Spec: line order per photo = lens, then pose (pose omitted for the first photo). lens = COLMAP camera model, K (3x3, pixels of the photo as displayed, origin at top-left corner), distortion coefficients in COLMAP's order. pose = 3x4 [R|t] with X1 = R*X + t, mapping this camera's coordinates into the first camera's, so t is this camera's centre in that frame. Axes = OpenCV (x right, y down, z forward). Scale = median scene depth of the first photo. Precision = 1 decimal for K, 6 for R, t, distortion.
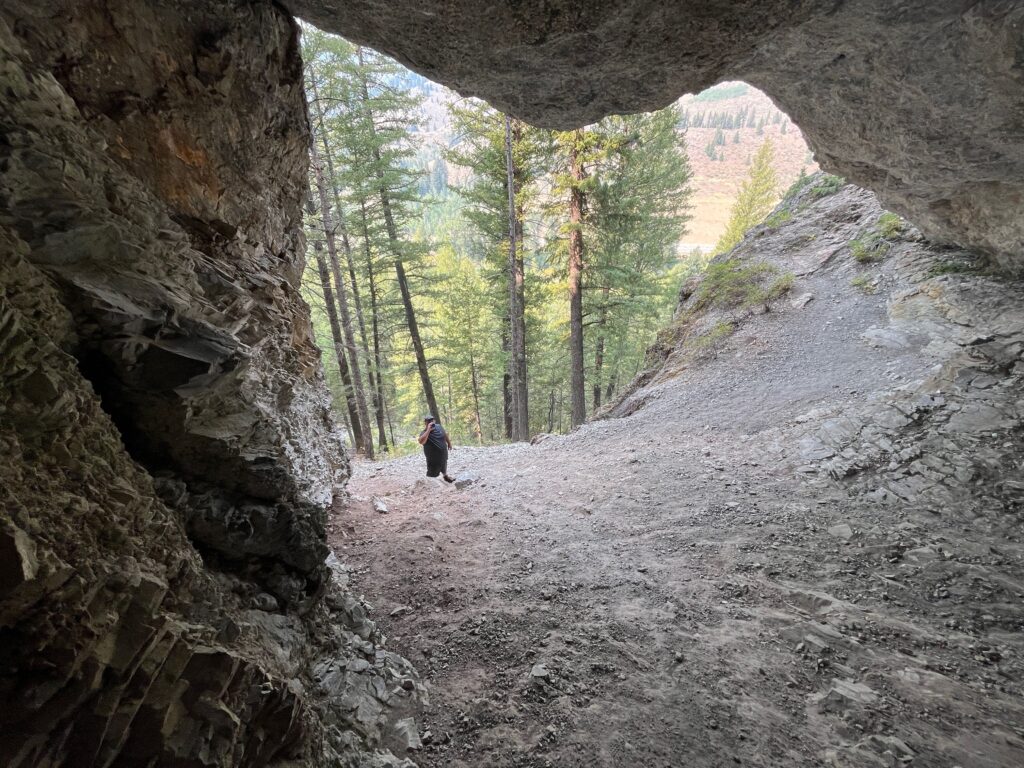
lens RADIAL K [[416.7, 0, 513.4], [0, 416.7, 382.3], [0, 0, 1]] dist [-0.004384, 0.000356]
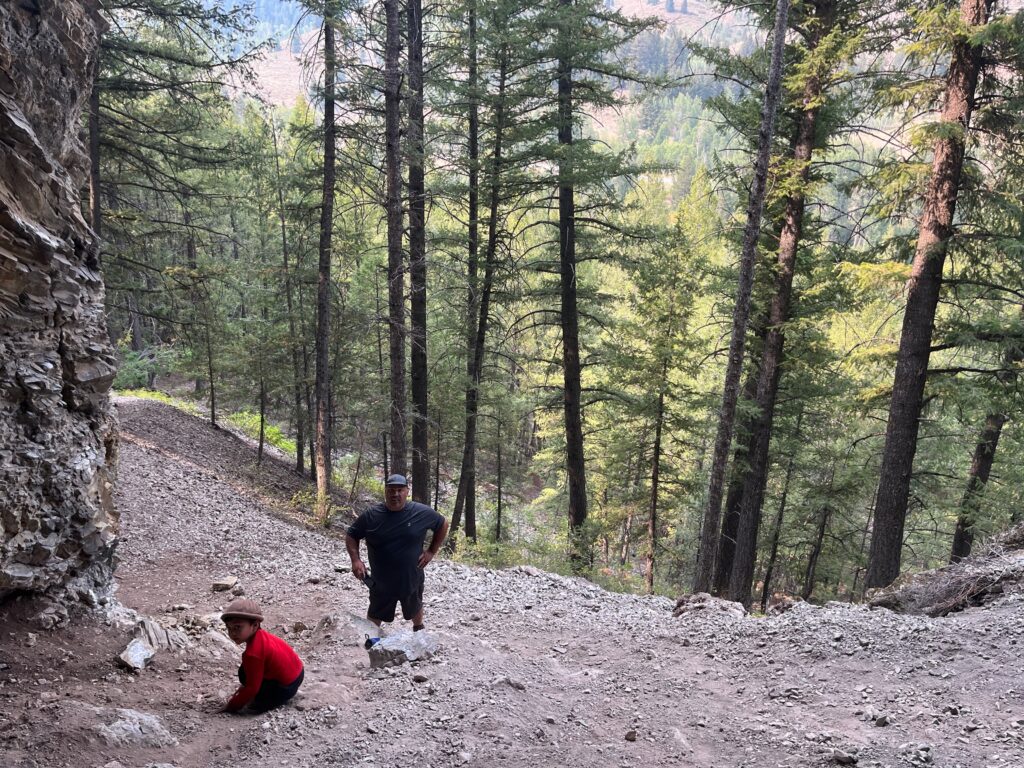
lens RADIAL K [[781.5, 0, 520.9], [0, 781.5, 390.3], [0, 0, 1]] dist [0.066479, -0.081720]
pose [[0.911588, 0.188211, -0.365492, 0.098369], [-0.215226, 0.975964, -0.034226, -0.002984], [0.350265, 0.109864, 0.930185, 0.141338]]
